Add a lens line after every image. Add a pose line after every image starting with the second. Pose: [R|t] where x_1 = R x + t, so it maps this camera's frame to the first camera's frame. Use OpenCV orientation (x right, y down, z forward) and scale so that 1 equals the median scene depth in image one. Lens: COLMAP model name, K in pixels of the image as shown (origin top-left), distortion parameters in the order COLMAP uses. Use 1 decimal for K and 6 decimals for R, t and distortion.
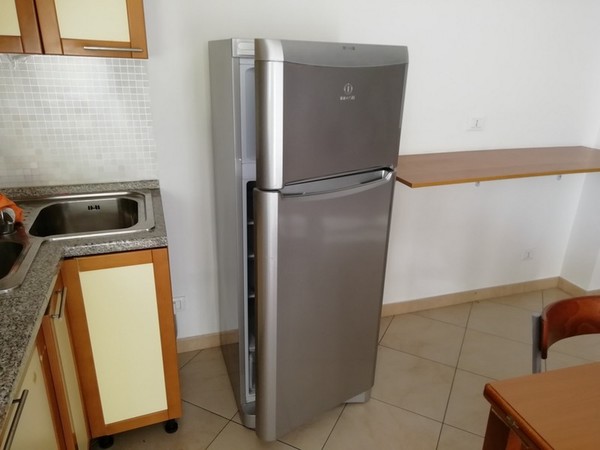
lens RADIAL K [[445.0, 0, 300.0], [0, 445.0, 225.0], [0, 0, 1]] dist [0.012582, 0.000167]
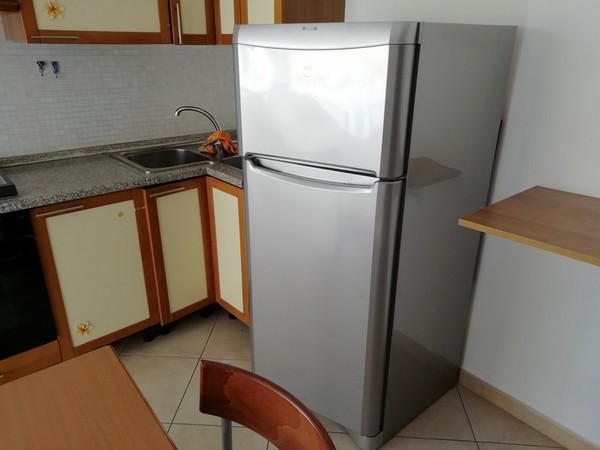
lens RADIAL K [[445.0, 0, 300.0], [0, 445.0, 225.0], [0, 0, 1]] dist [0.012582, 0.000167]
pose [[0.373685, 0.321213, -0.870162, 0.756267], [-0.322425, 0.924606, 0.202847, -0.138235], [0.869713, 0.204761, 0.449079, 0.453148]]
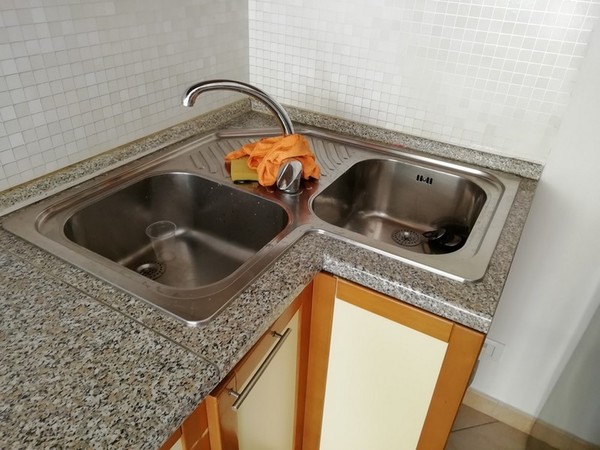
lens RADIAL K [[445.0, 0, 300.0], [0, 445.0, 225.0], [0, 0, 1]] dist [0.012582, 0.000167]
pose [[0.649438, 0.409487, -0.640742, -0.130264], [-0.291666, 0.912316, 0.287421, -0.112483], [0.702254, 0.000221, 0.711927, 0.398794]]
